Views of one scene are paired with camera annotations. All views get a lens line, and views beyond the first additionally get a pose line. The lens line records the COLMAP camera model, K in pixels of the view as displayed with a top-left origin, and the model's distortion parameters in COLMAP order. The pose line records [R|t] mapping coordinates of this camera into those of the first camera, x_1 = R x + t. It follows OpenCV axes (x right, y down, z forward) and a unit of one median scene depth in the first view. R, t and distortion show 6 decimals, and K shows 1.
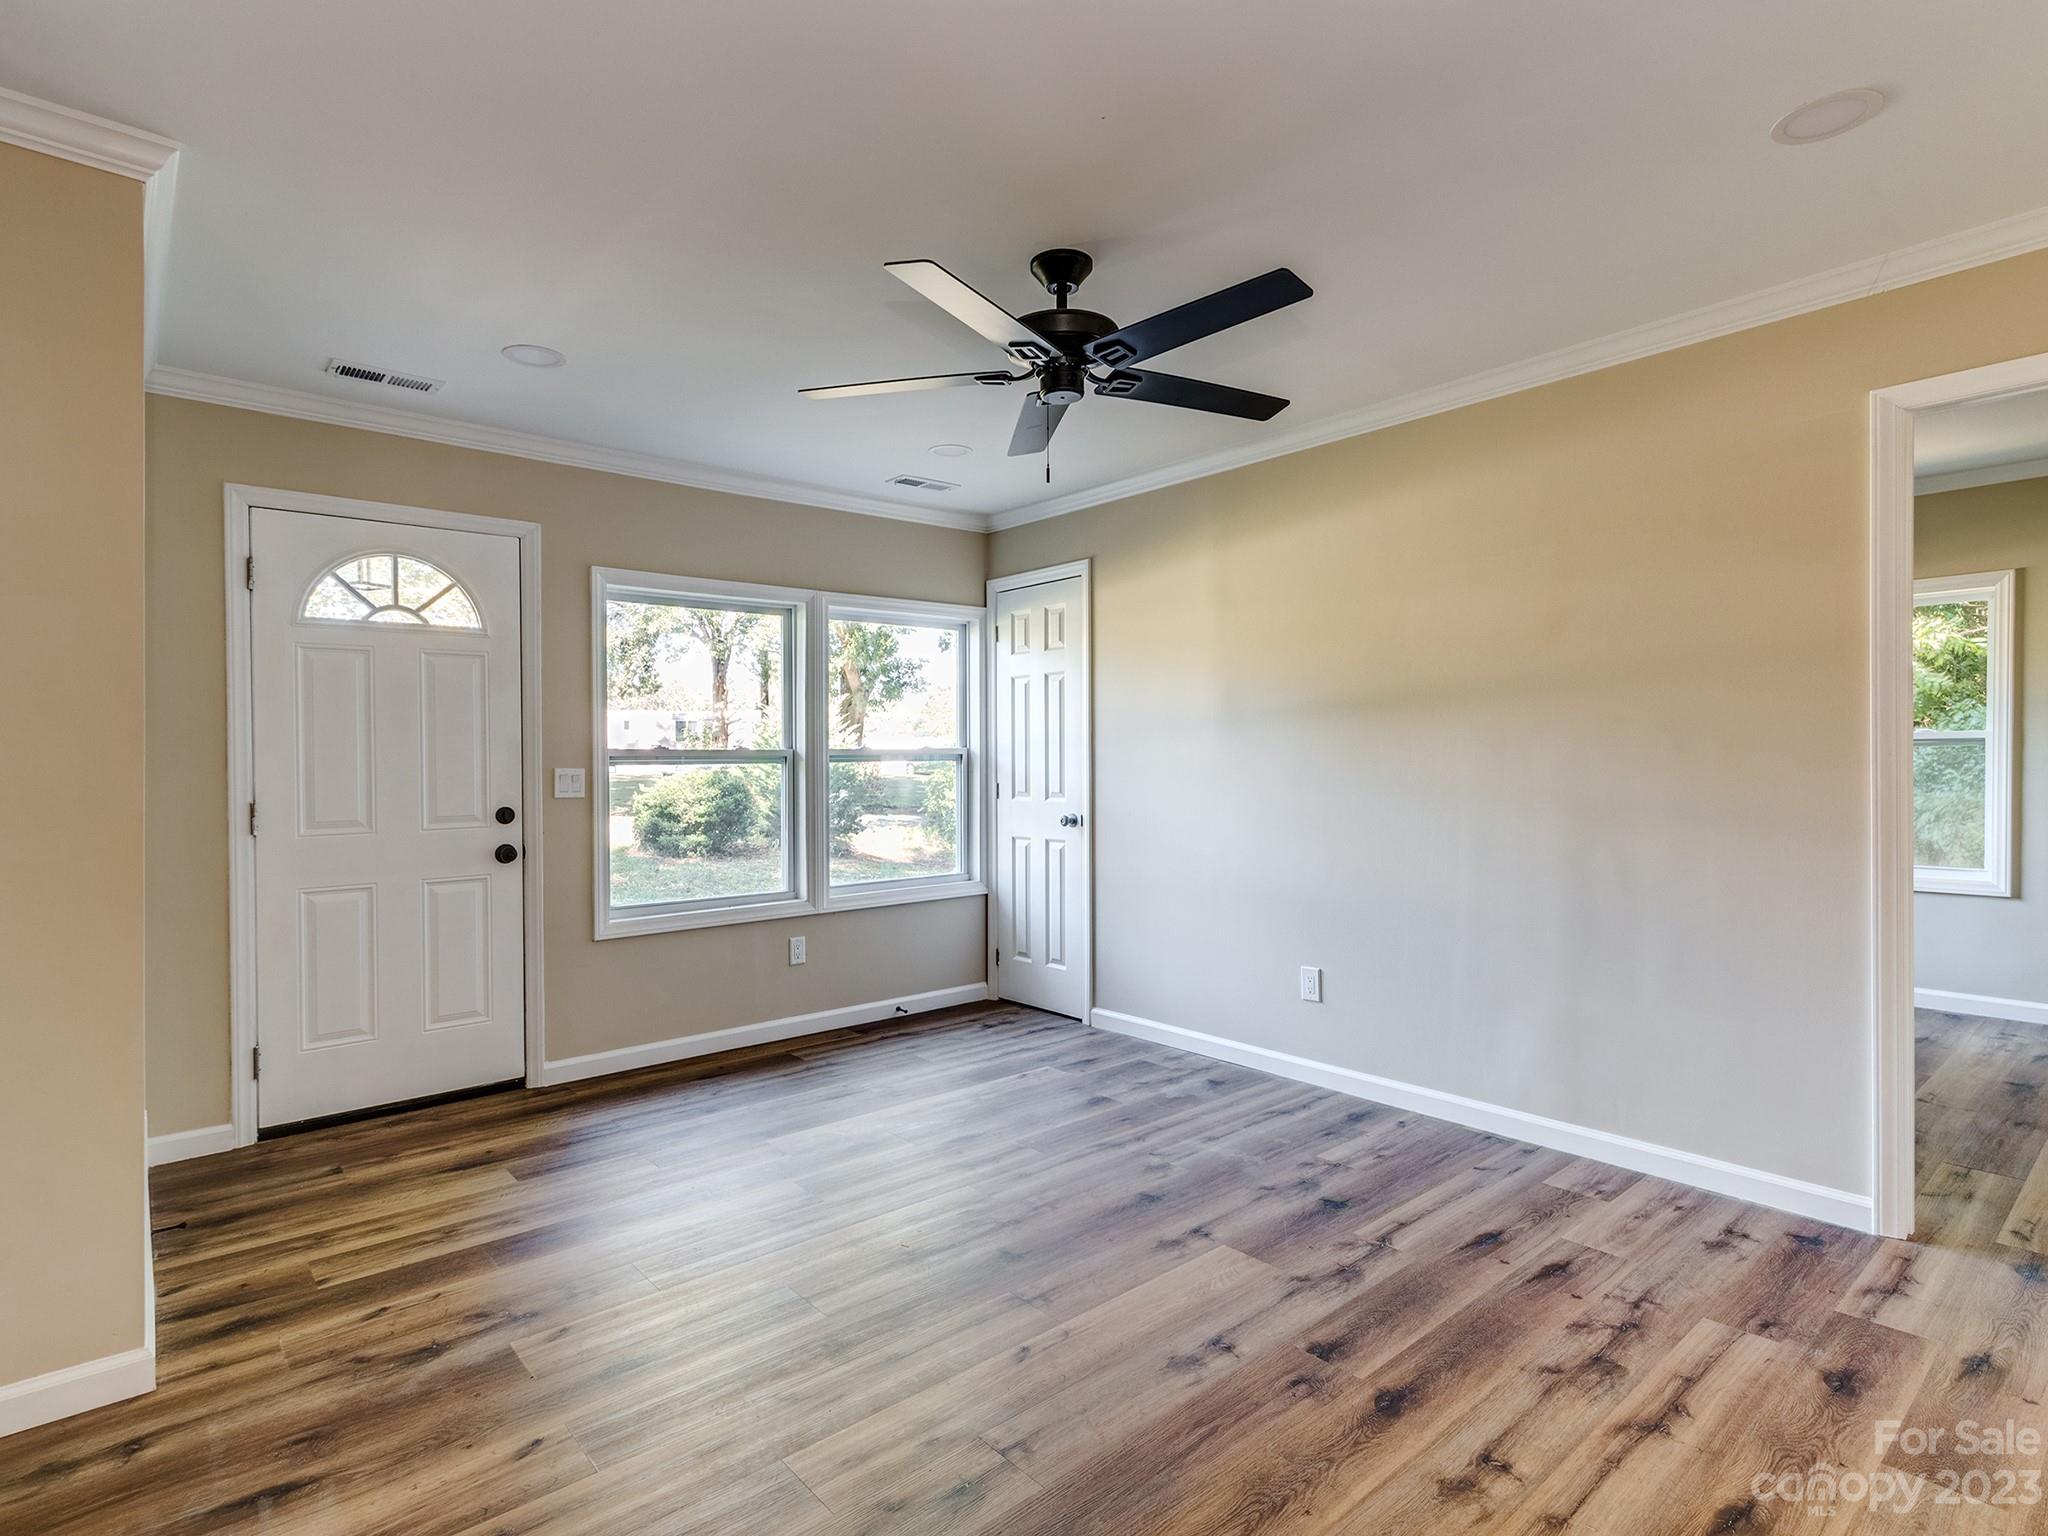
lens RADIAL K [[1069.0, 0, 1023.4], [0, 1069.0, 799.5], [0, 0, 1]] dist [0.000364, 0.000180]
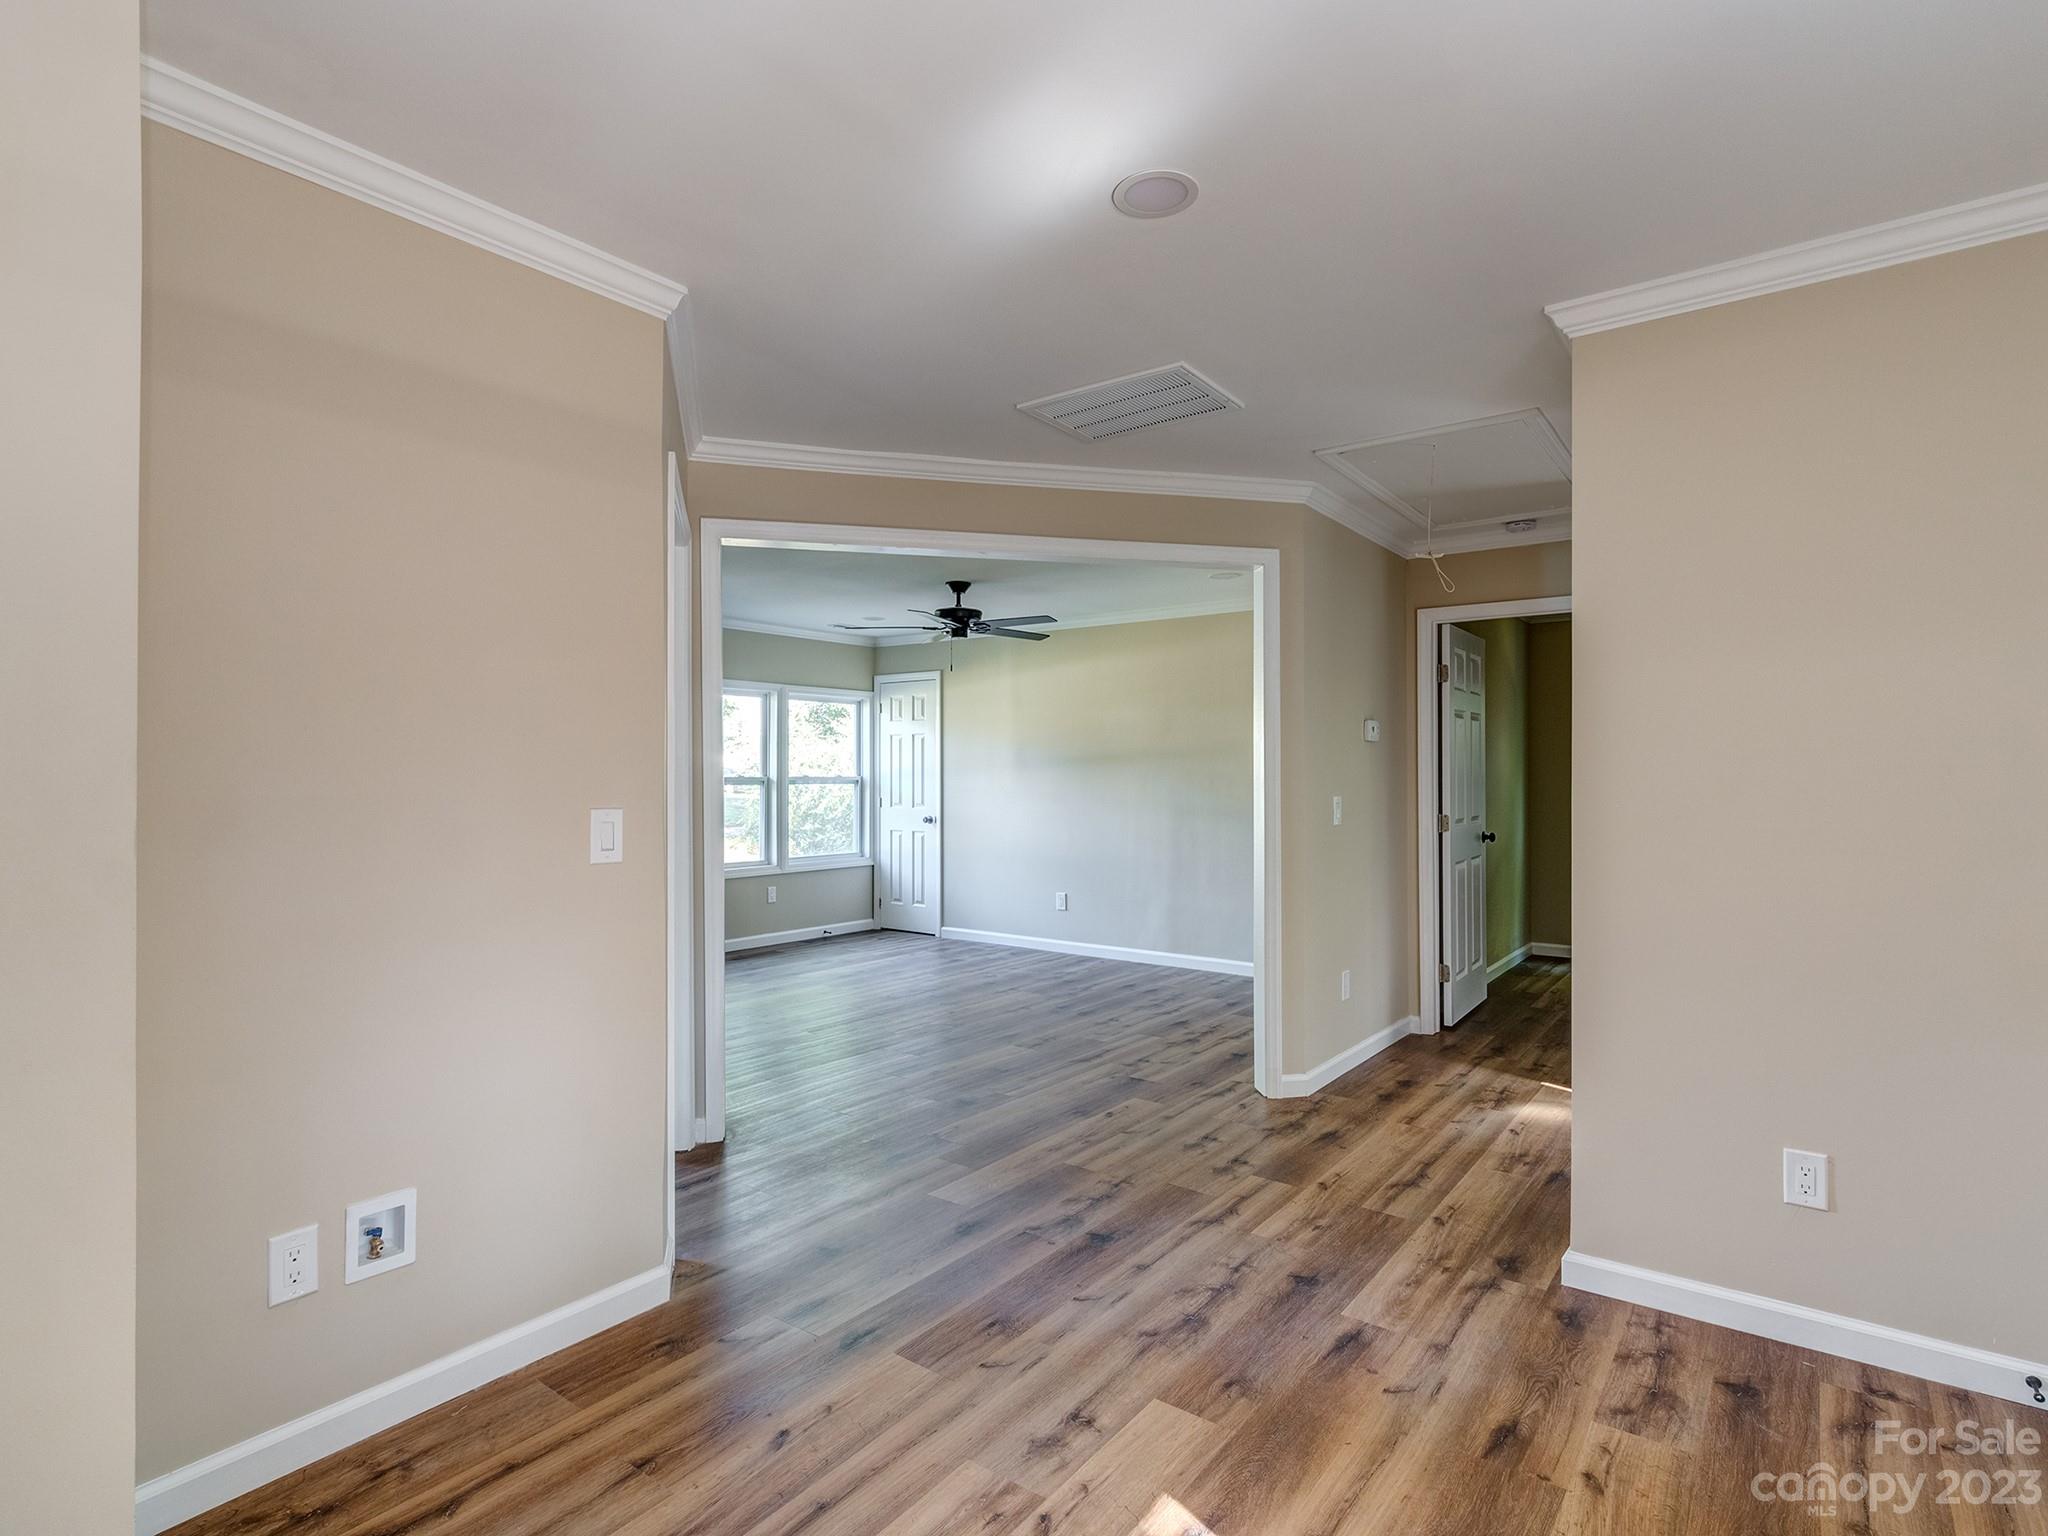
lens RADIAL K [[1043.0, 0, 1023.7], [0, 1043.0, 770.9], [0, 0, 1]] dist [0.001235, 0.001192]
pose [[0.977770, 0.009438, 0.209466, -0.182388], [-0.000231, 0.999034, -0.043940, 0.017267], [-0.209678, 0.042915, 0.976828, -0.783027]]
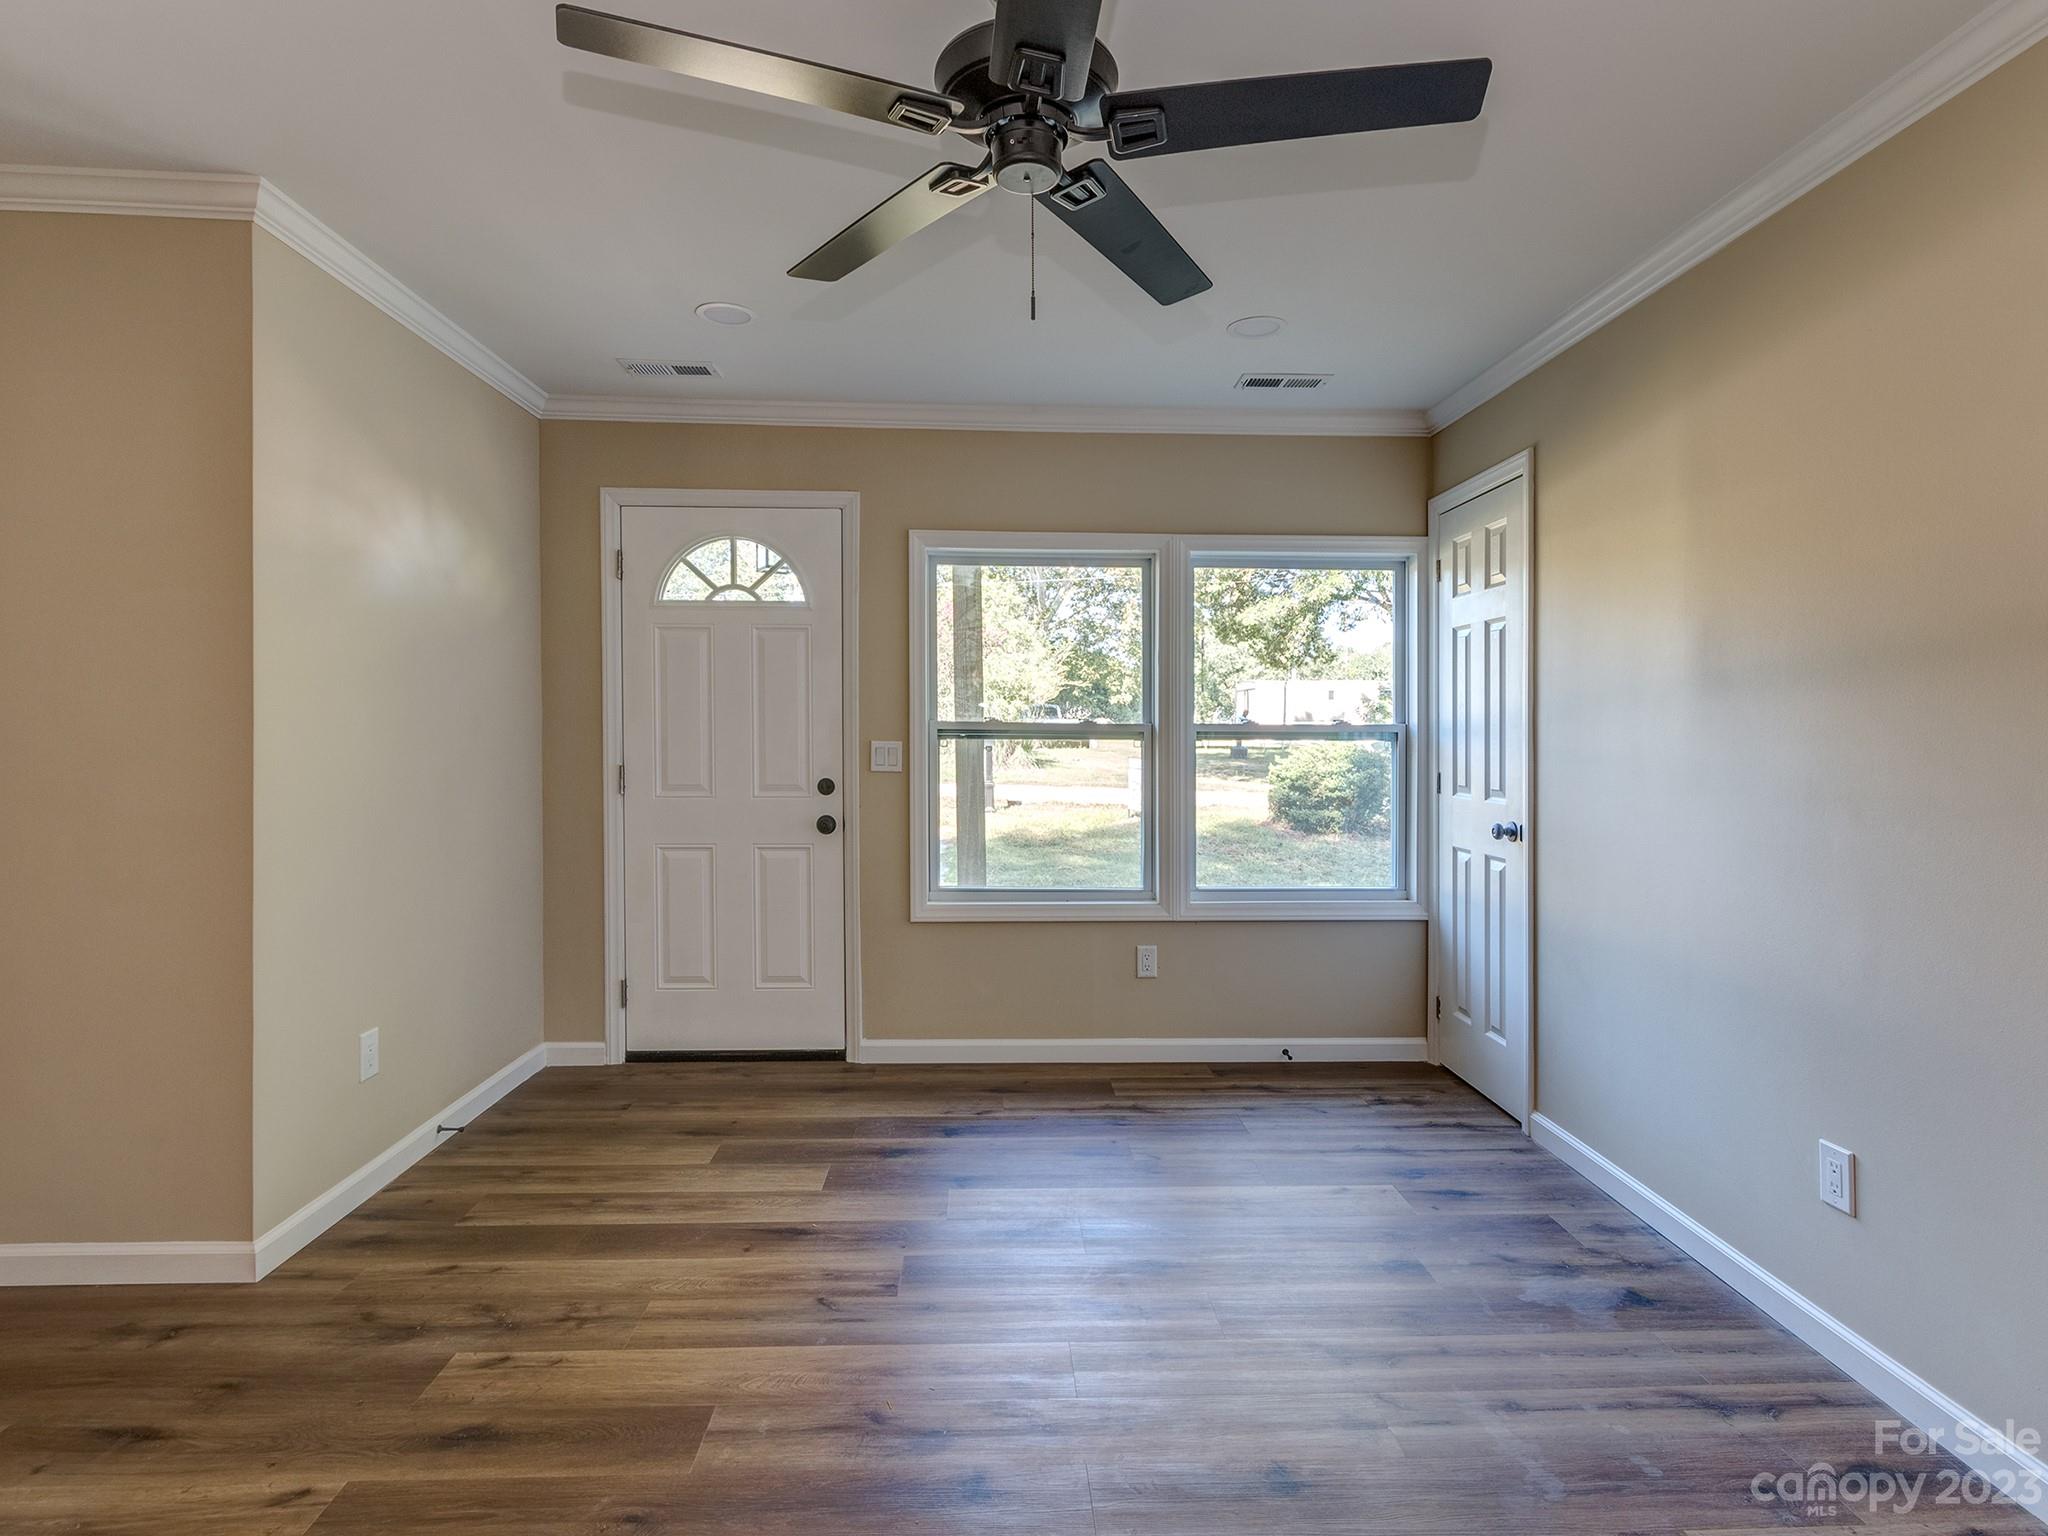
lens RADIAL K [[1064.8, 0, 1030.0], [0, 1064.8, 744.9], [0, 0, 1]] dist [0.001310, 0.000827]
pose [[0.780794, 0.025252, -0.624278, 0.264368], [-0.039190, 0.999195, -0.008599, -0.020891], [0.623558, 0.031179, 0.781155, 0.307090]]
